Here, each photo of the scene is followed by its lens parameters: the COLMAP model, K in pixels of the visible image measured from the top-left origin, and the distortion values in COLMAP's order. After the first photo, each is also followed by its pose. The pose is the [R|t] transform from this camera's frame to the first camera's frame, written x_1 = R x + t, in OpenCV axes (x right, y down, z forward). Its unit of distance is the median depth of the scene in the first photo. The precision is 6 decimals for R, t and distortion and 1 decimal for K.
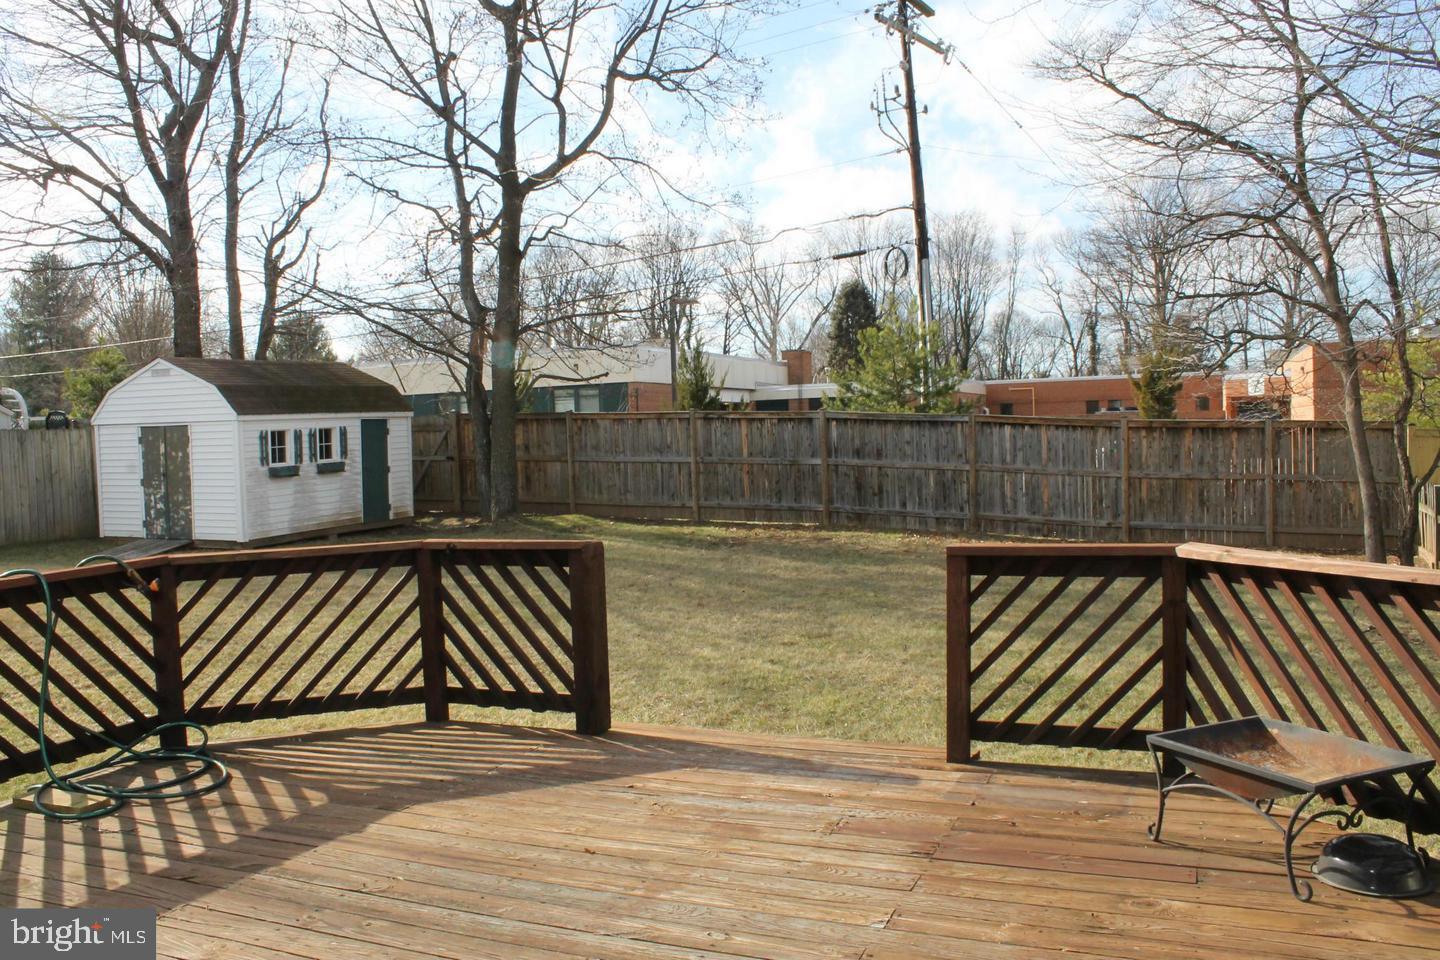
lens RADIAL K [[1197.6, 0, 690.4], [0, 1197.6, 480.4], [0, 0, 1]] dist [-0.144618, 0.109399]
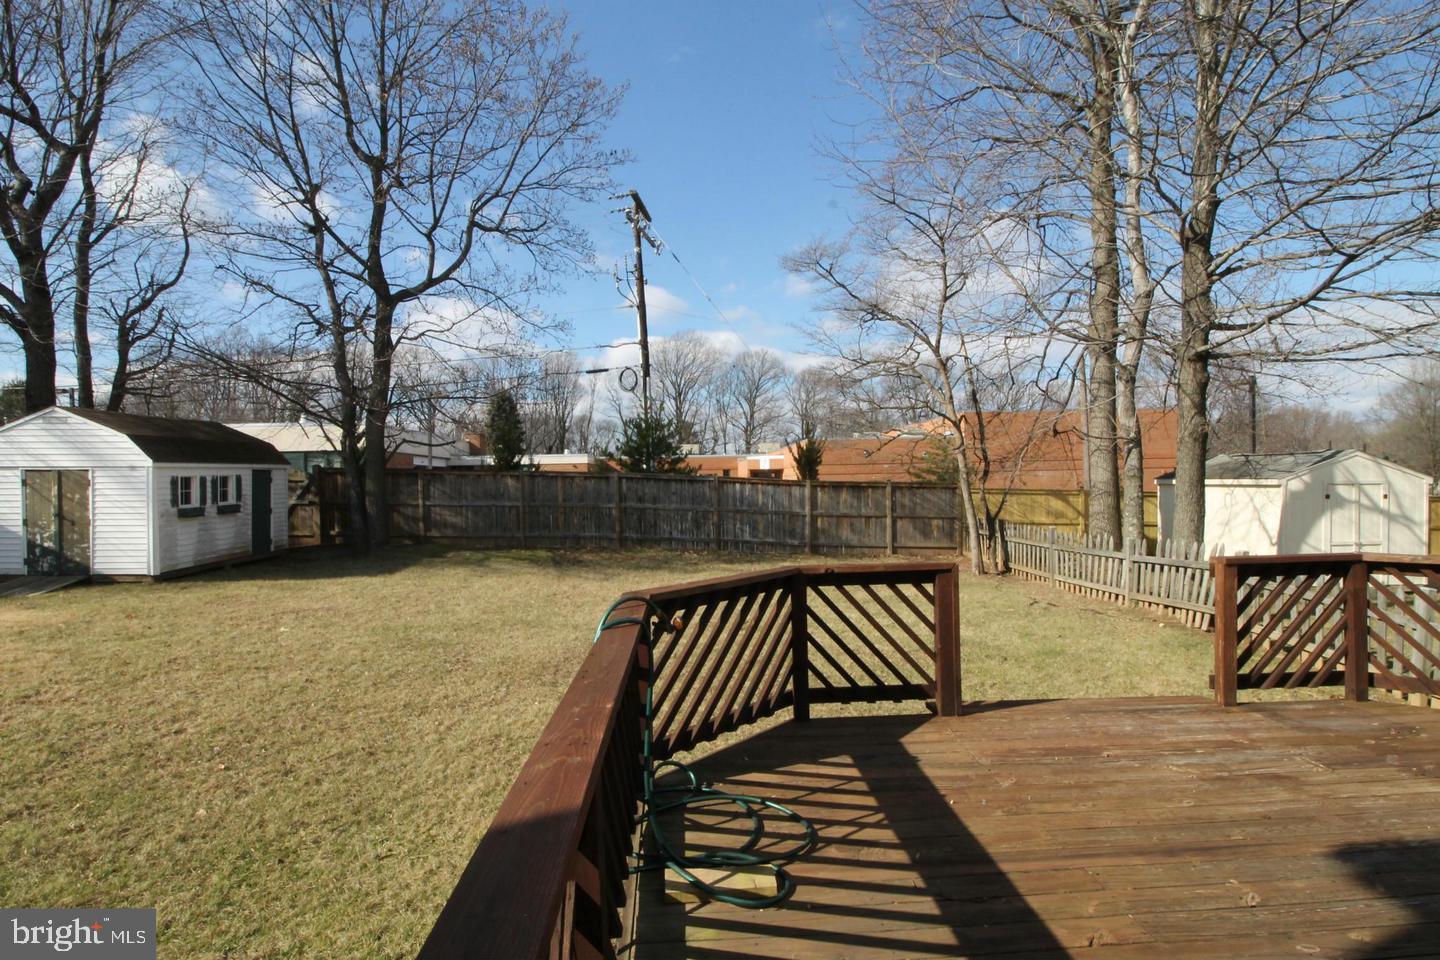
lens RADIAL K [[735.3, 0, 720.0], [0, 735.3, 480.0], [0, 0, 1]] dist [0.023802, -0.035961]
pose [[0.893793, 0.018720, 0.448089, -0.182193], [0.005166, 0.998632, -0.052025, 0.000949], [-0.448450, 0.048815, 0.892474, 0.110281]]
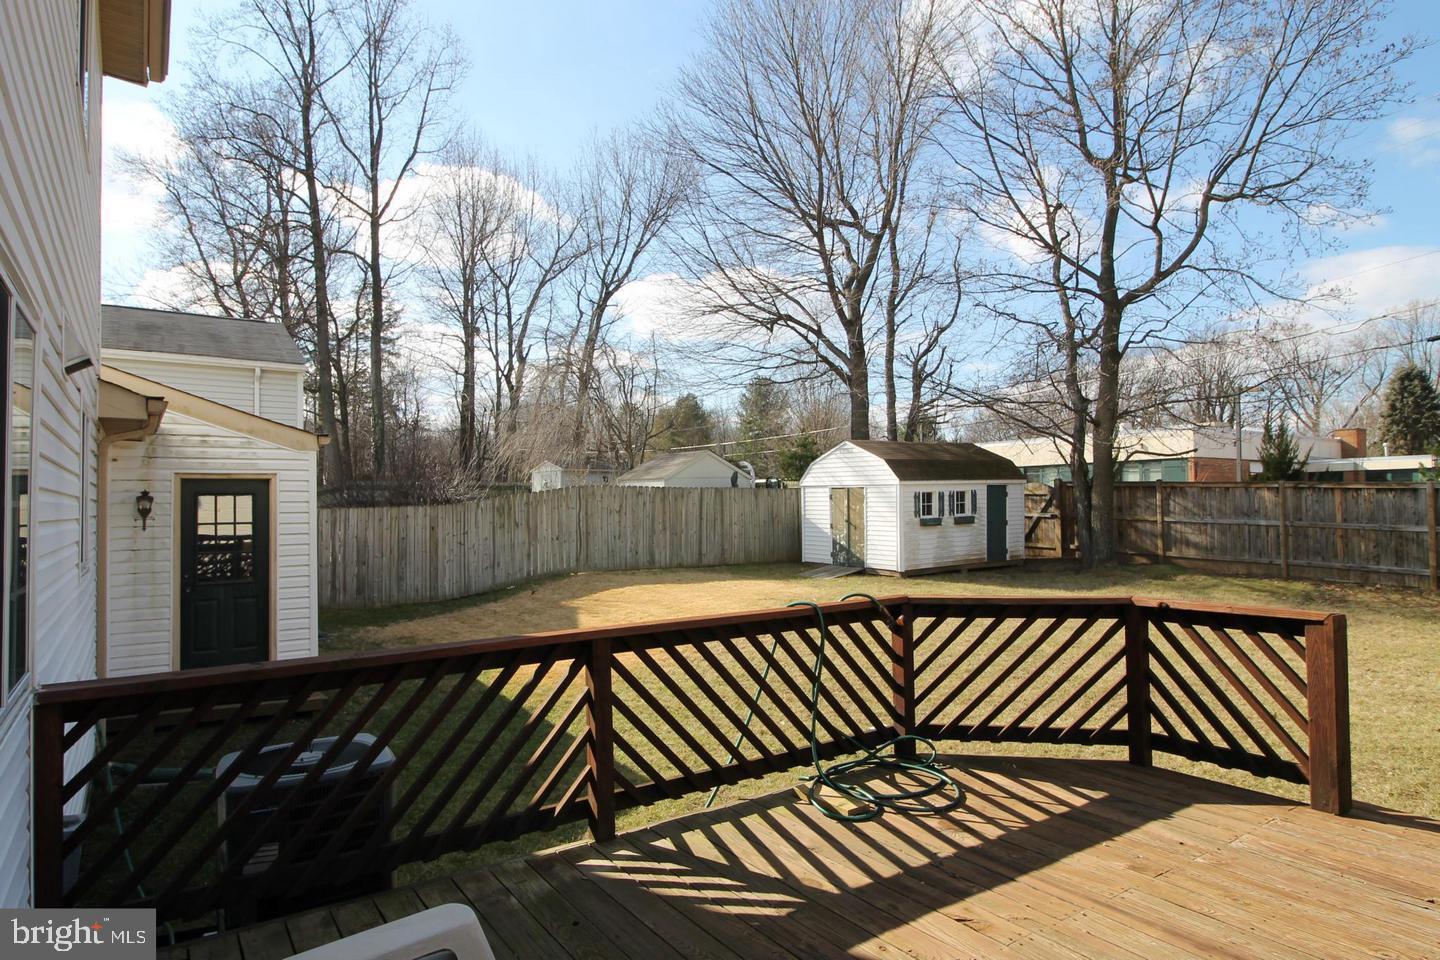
lens RADIAL K [[827.2, 0, 720.0], [0, 827.2, 480.0], [0, 0, 1]] dist [0.005051, -0.000286]
pose [[0.851830, 0.007028, -0.523771, -0.043004], [-0.036805, 0.998242, -0.046464, -0.002065], [0.522524, 0.058857, 0.850591, 0.041027]]
